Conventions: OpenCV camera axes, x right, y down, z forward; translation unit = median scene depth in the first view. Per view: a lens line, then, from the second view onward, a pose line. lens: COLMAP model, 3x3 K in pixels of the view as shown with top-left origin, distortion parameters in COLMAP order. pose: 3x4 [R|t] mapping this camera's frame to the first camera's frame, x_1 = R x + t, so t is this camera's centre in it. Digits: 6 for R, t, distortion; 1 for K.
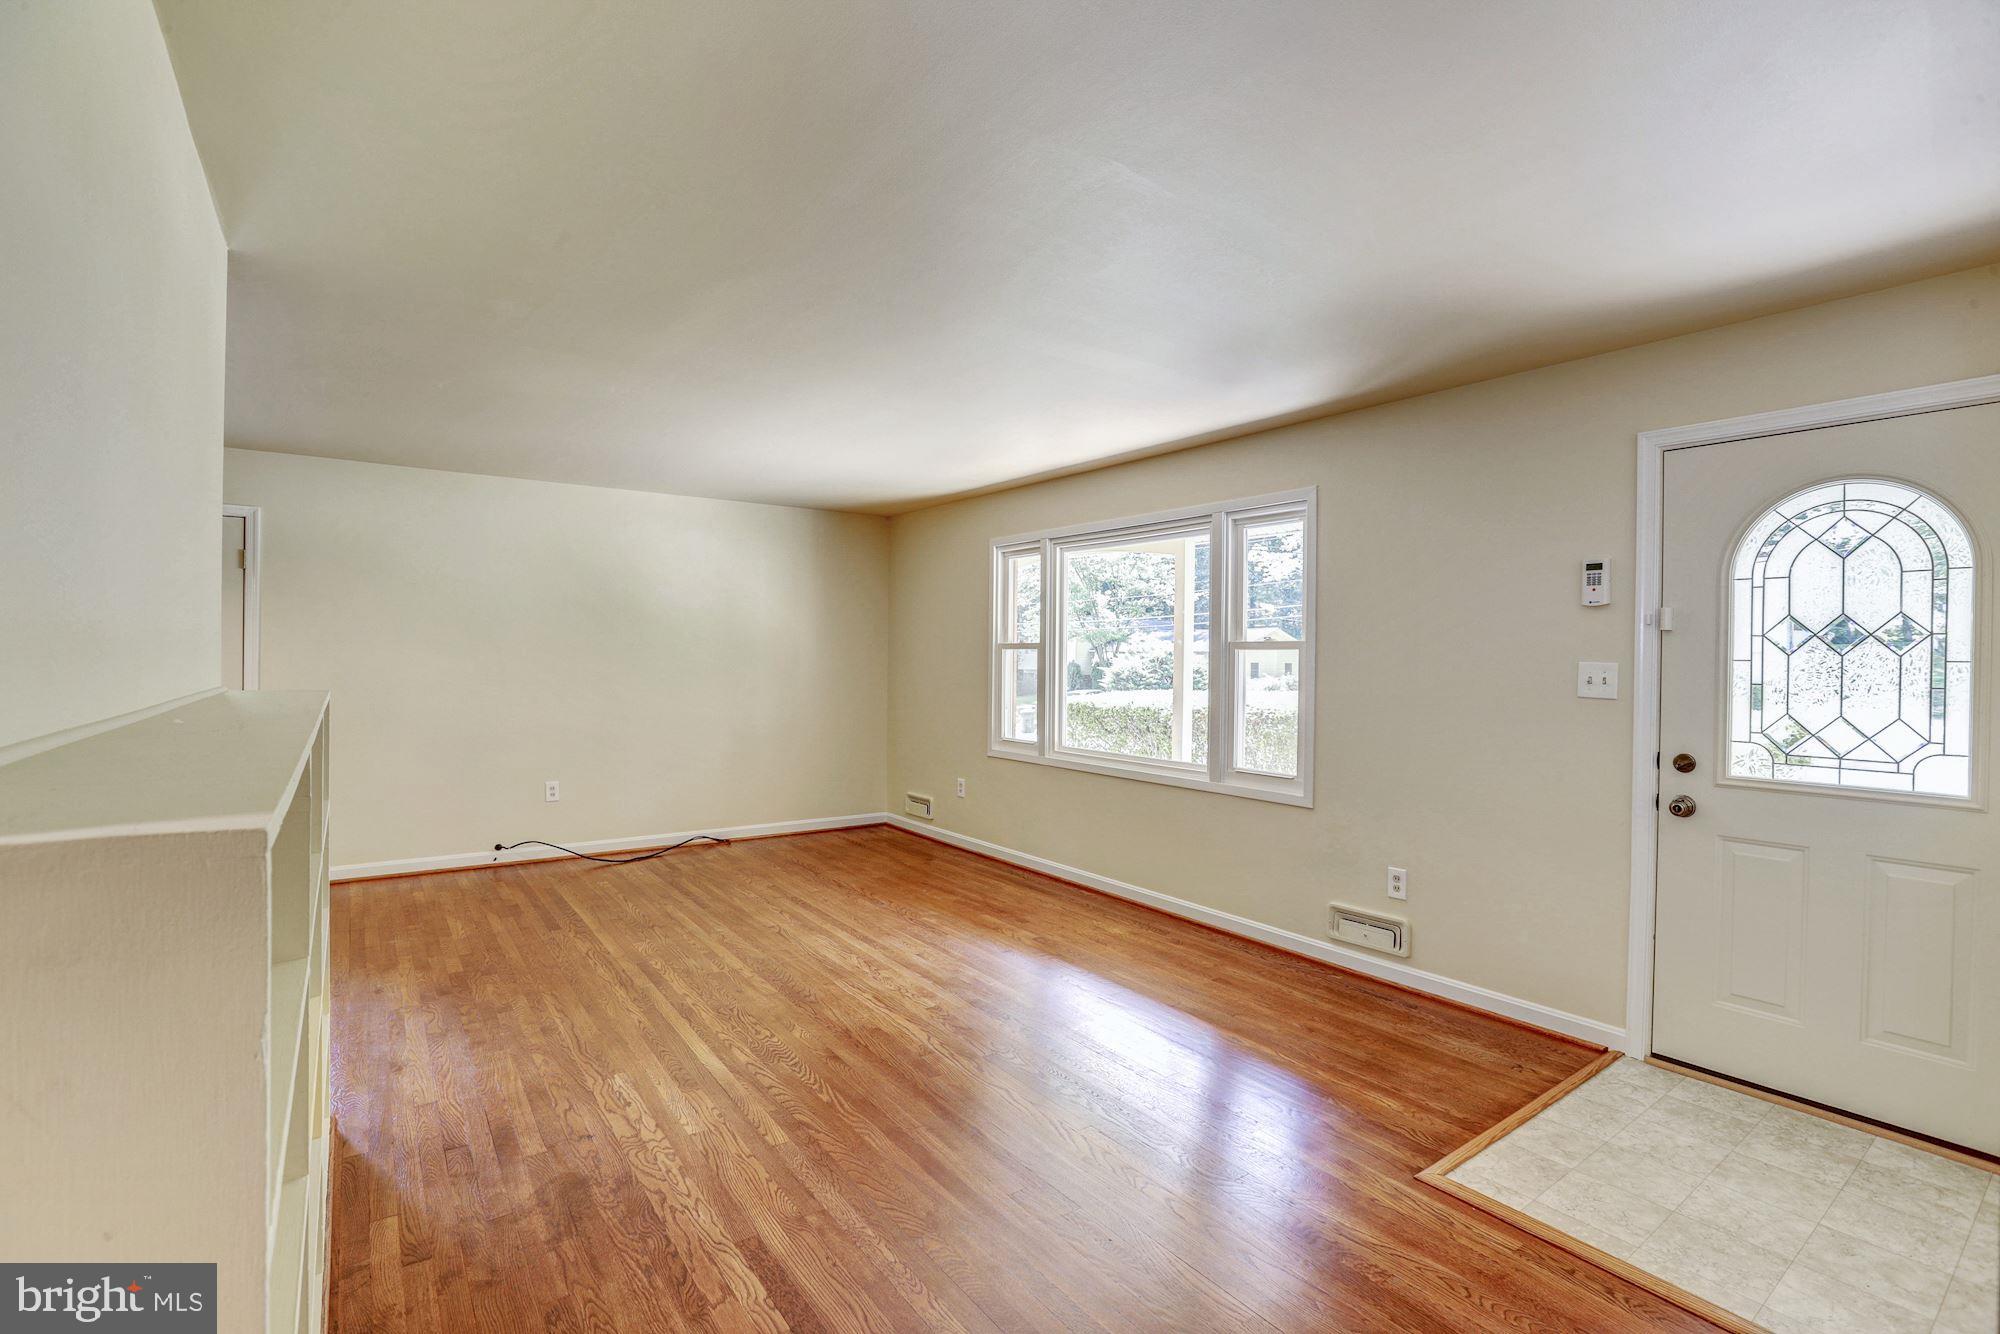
lens RADIAL K [[893.9, 0, 998.9], [0, 893.9, 661.7], [0, 0, 1]] dist [-0.029937, 0.002116]
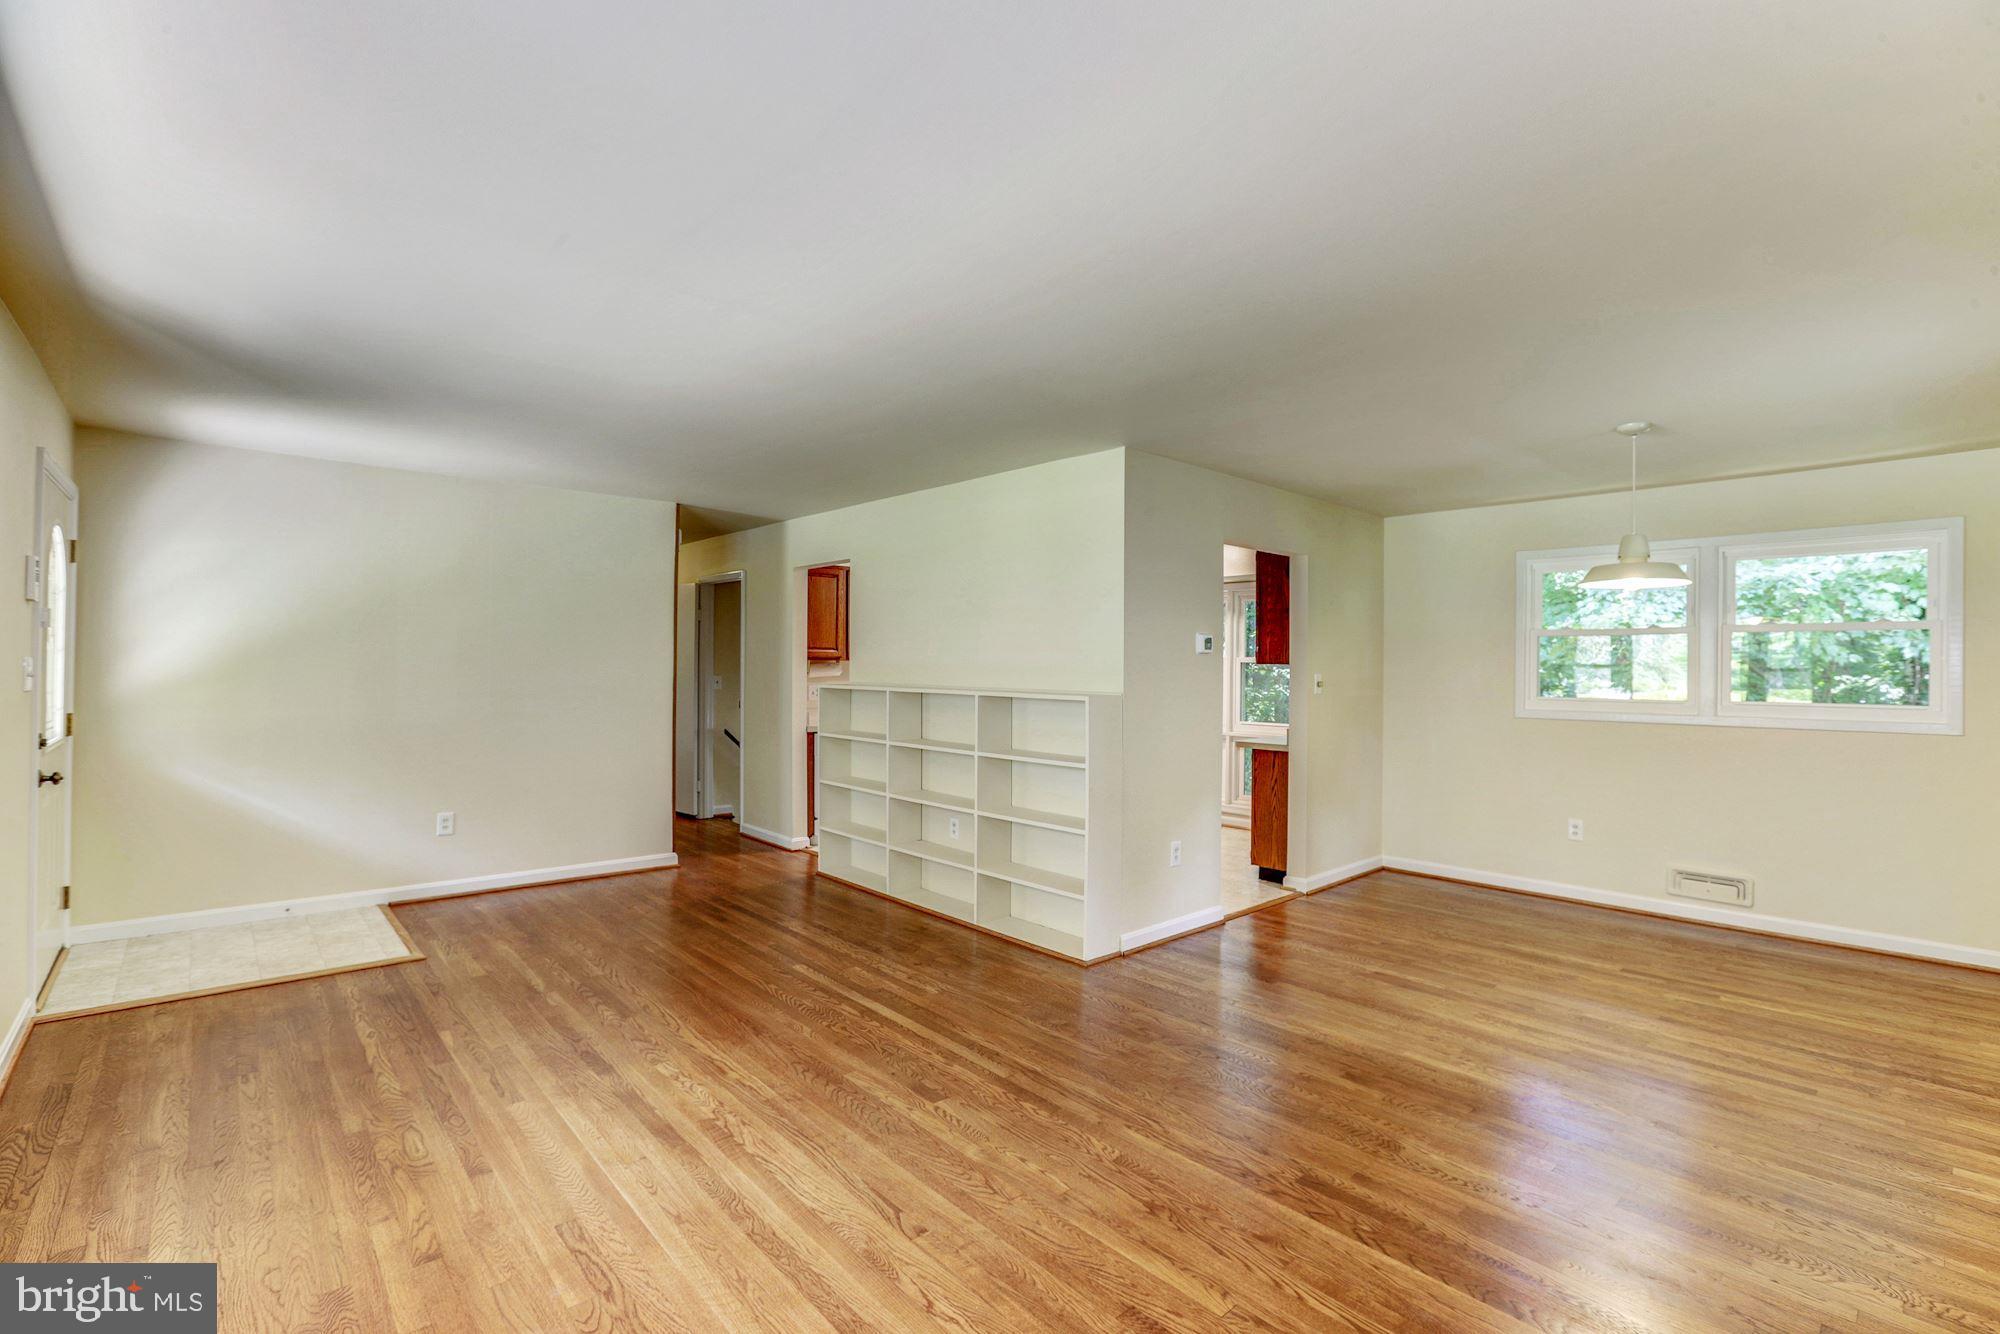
lens RADIAL K [[893.9, 0, 997.6], [0, 893.9, 668.7], [0, 0, 1]] dist [-0.029937, 0.002116]
pose [[-0.994537, -0.024841, -0.101386, -0.296354], [-0.025113, 0.999684, 0.001414, -0.012951], [0.101319, 0.003952, -0.994846, 1.824650]]
